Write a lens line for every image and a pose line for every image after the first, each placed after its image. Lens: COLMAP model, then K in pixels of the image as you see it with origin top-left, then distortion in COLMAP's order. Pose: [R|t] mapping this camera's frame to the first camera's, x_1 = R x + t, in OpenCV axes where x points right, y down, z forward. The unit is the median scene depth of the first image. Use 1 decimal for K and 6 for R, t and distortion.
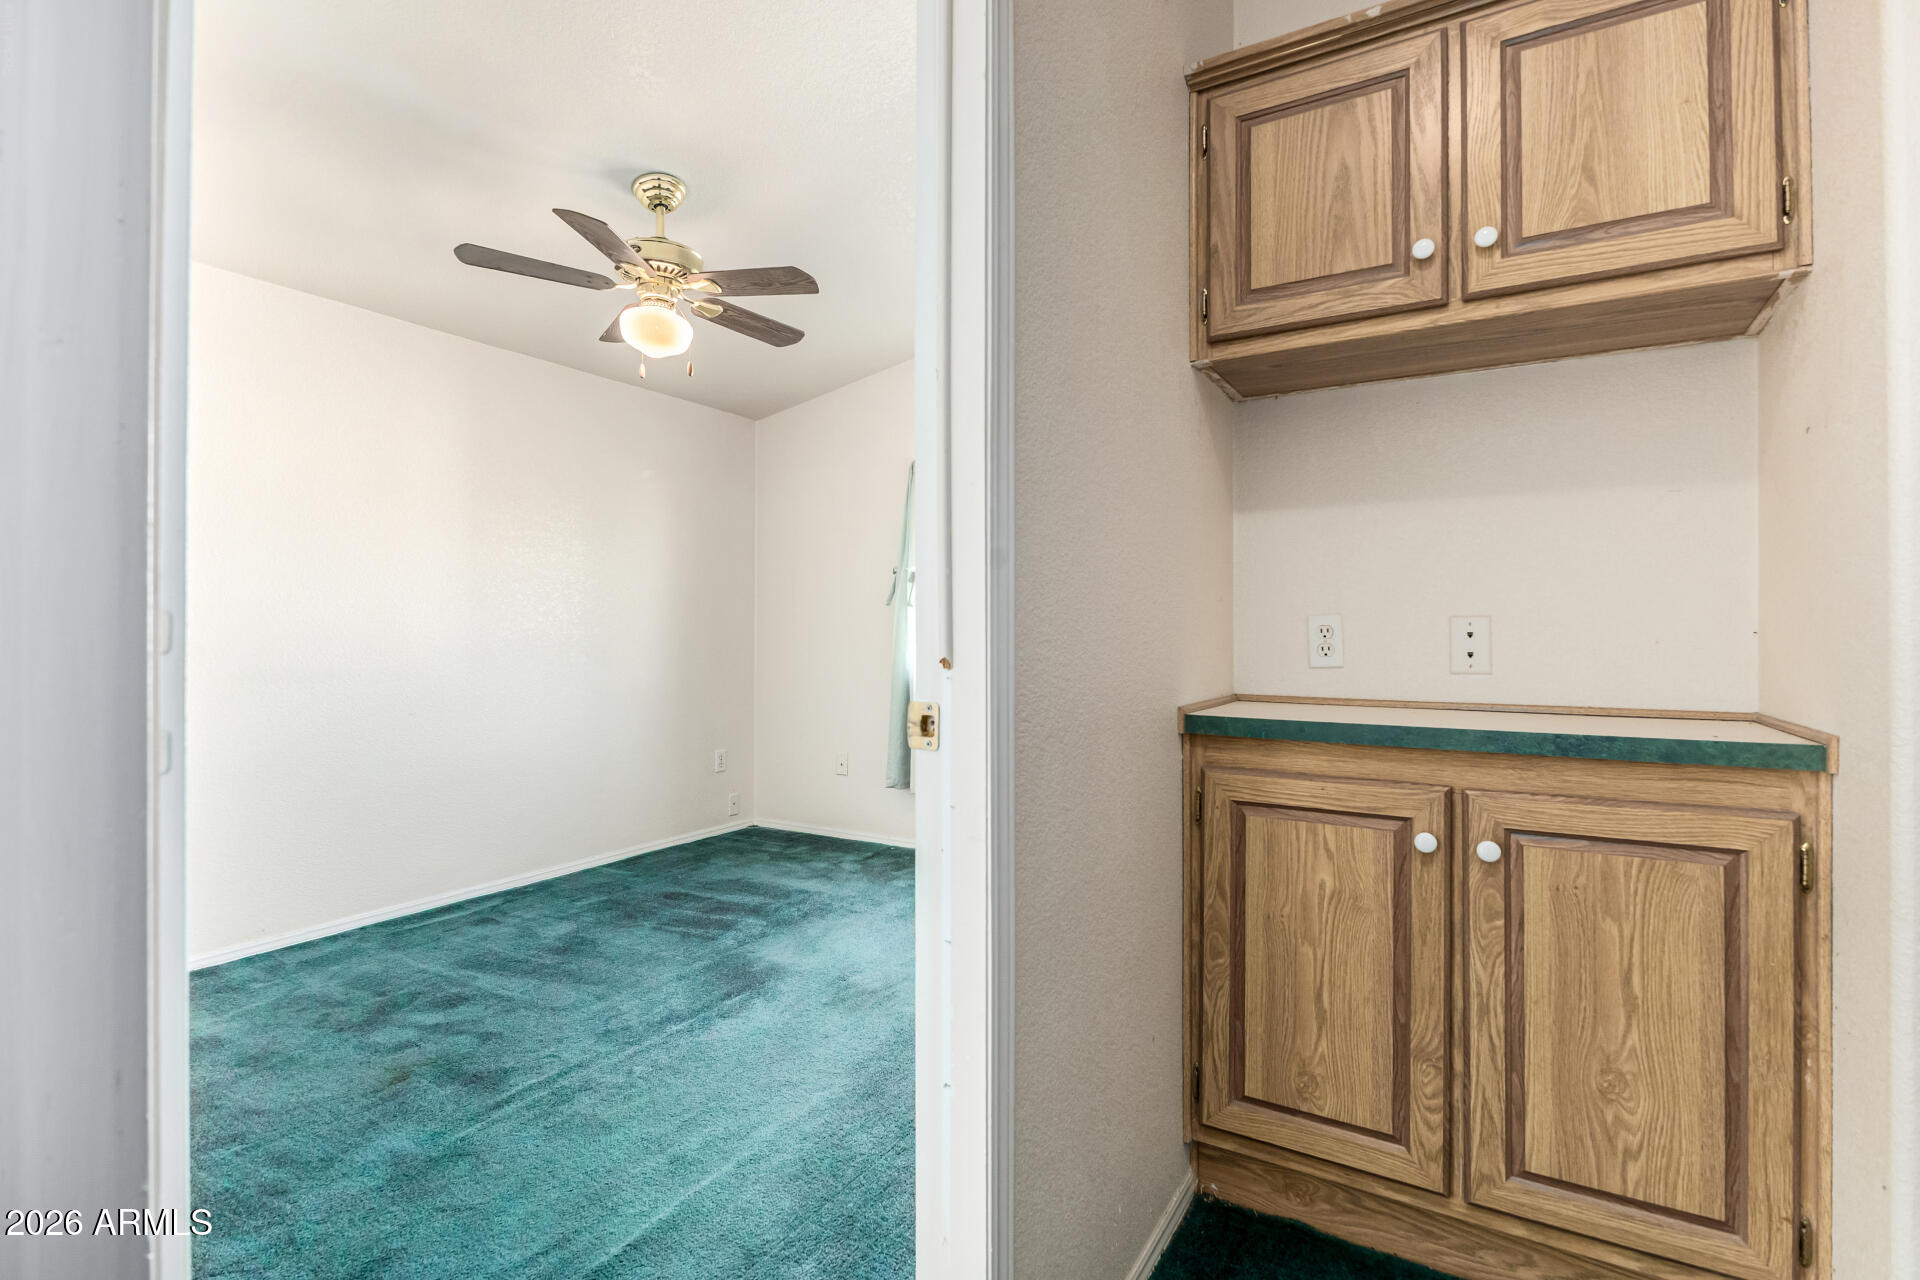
lens RADIAL K [[854.9, 0, 969.0], [0, 854.9, 630.2], [0, 0, 1]] dist [-0.010769, -0.000353]
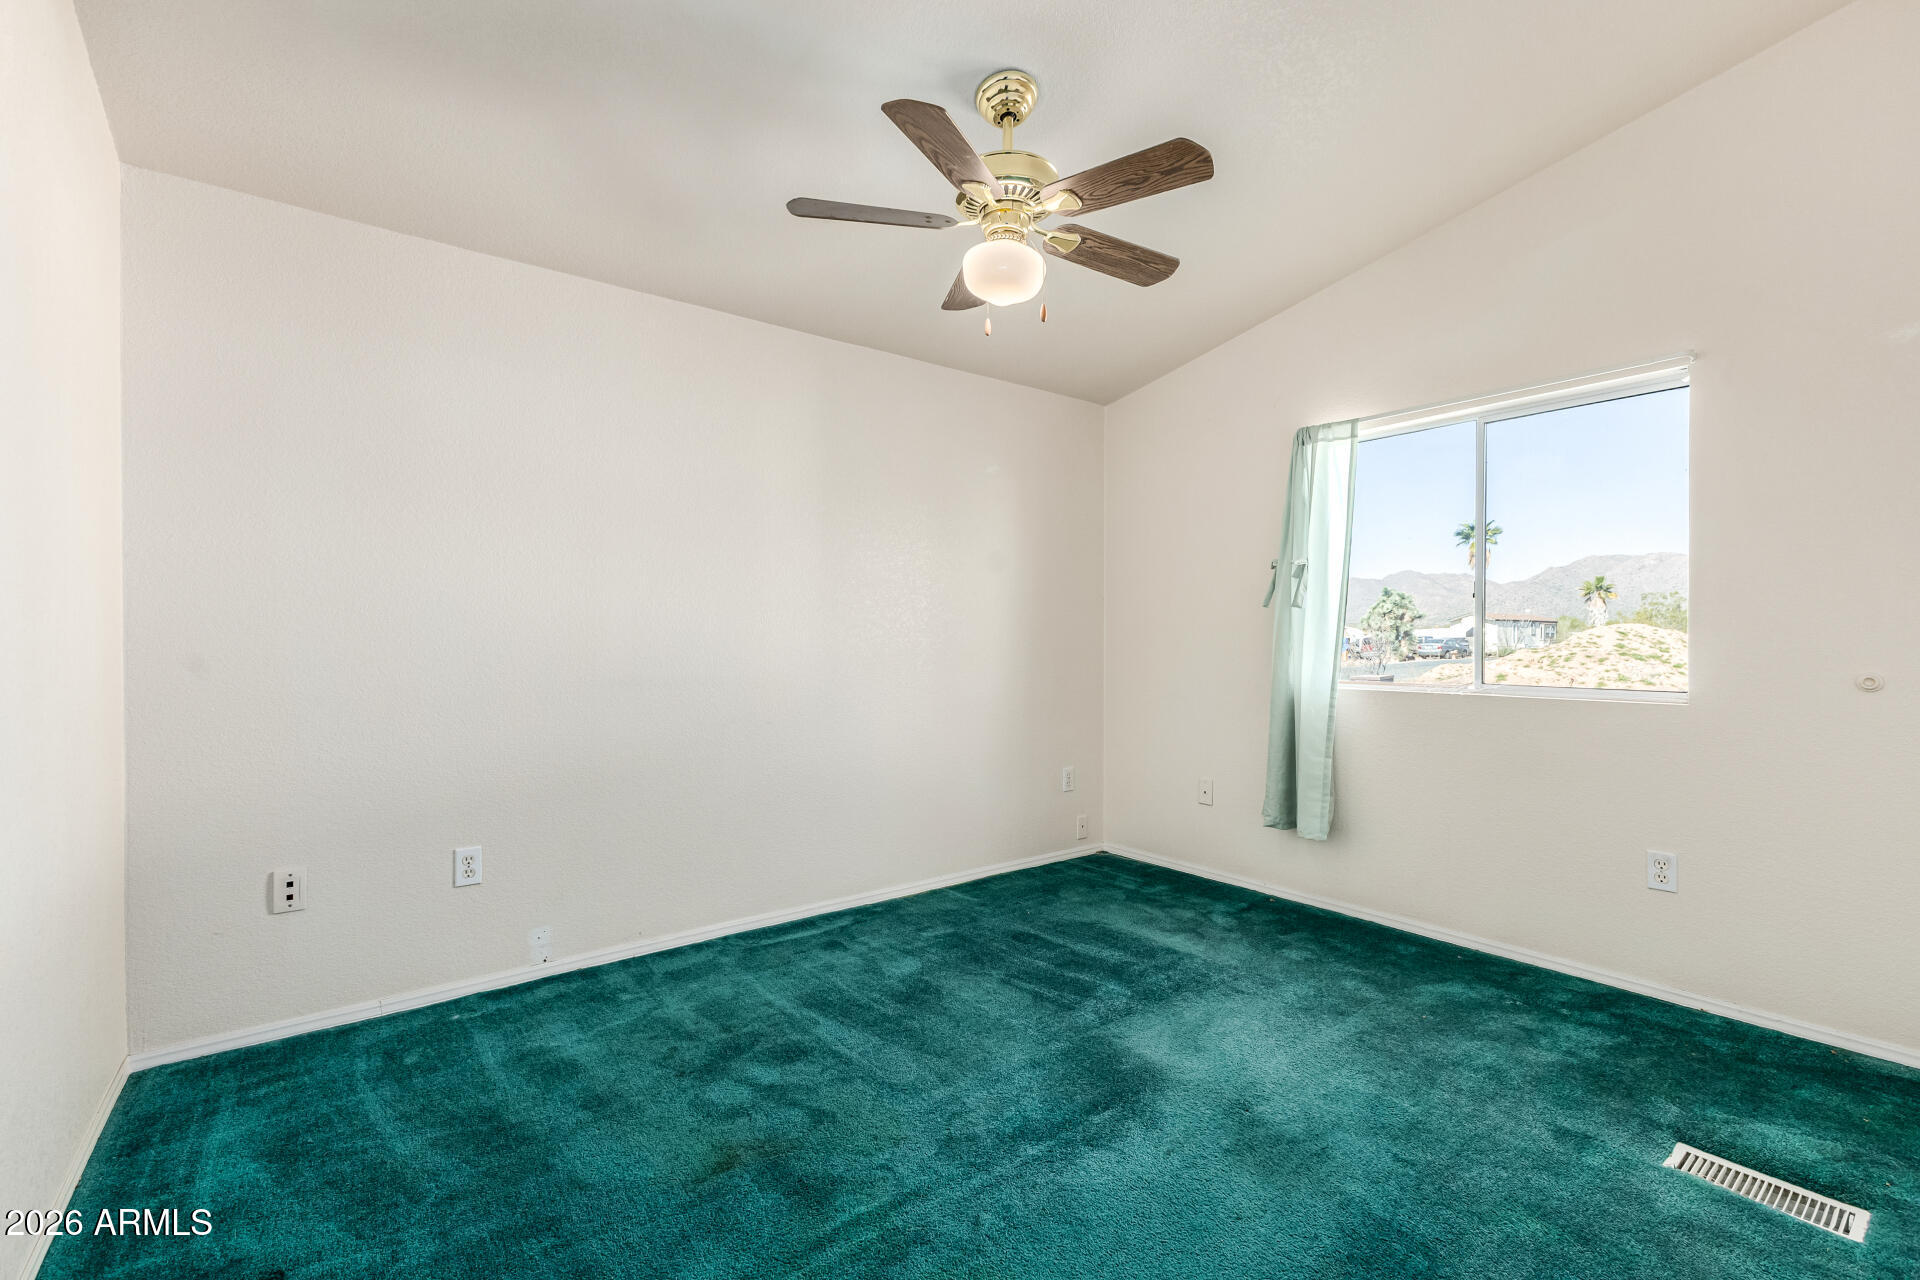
lens RADIAL K [[826.9, 0, 963.0], [0, 826.9, 641.4], [0, 0, 1]] dist [0.004780, -0.000708]
pose [[0.923453, -0.001474, -0.383709, -0.099734], [0.003720, 0.999980, 0.005112, -0.000353], [0.383694, -0.006148, 0.923440, 0.251757]]
